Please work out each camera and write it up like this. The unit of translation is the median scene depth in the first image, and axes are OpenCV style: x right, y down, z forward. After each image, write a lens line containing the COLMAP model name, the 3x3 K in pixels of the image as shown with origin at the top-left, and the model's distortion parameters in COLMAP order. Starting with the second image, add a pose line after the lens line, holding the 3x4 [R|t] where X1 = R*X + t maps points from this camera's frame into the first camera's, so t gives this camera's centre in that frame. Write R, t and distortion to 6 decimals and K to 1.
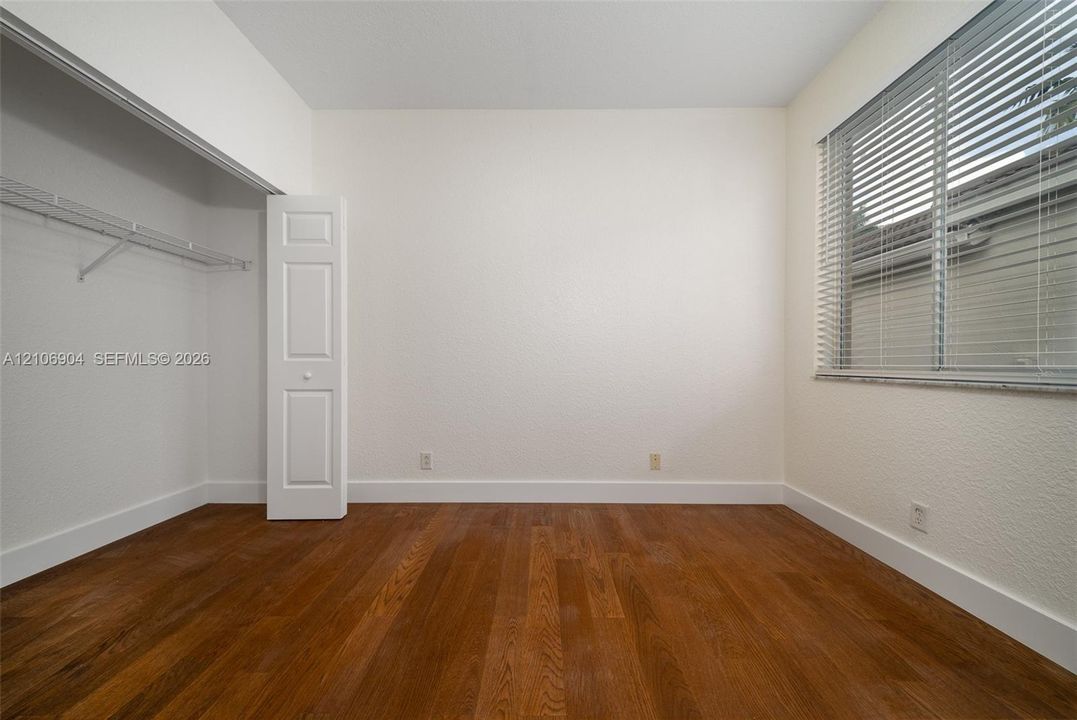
lens RADIAL K [[377.3, 0, 539.5], [0, 377.3, 362.9], [0, 0, 1]] dist [0.012512, -0.002787]
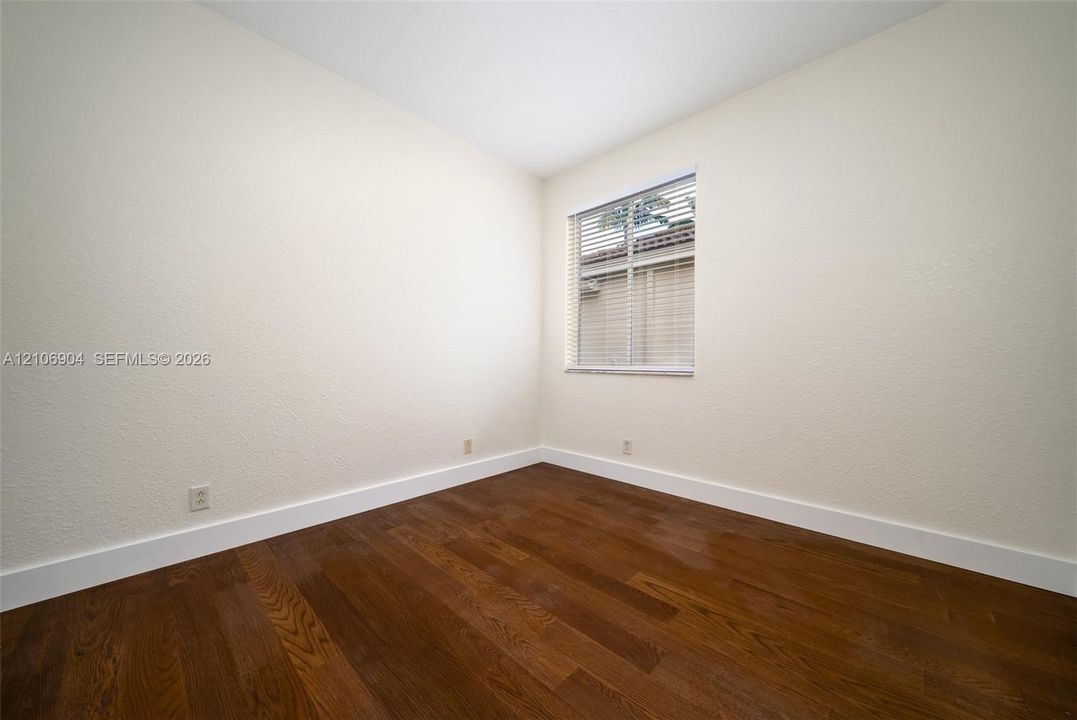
lens RADIAL K [[377.3, 0, 543.2], [0, 377.3, 359.4], [0, 0, 1]] dist [0.012512, -0.002787]
pose [[0.688863, 0.003291, 0.724884, -0.572185], [-0.000546, 0.999992, -0.004022, -0.002835], [-0.724891, 0.002375, 0.688859, 0.051947]]
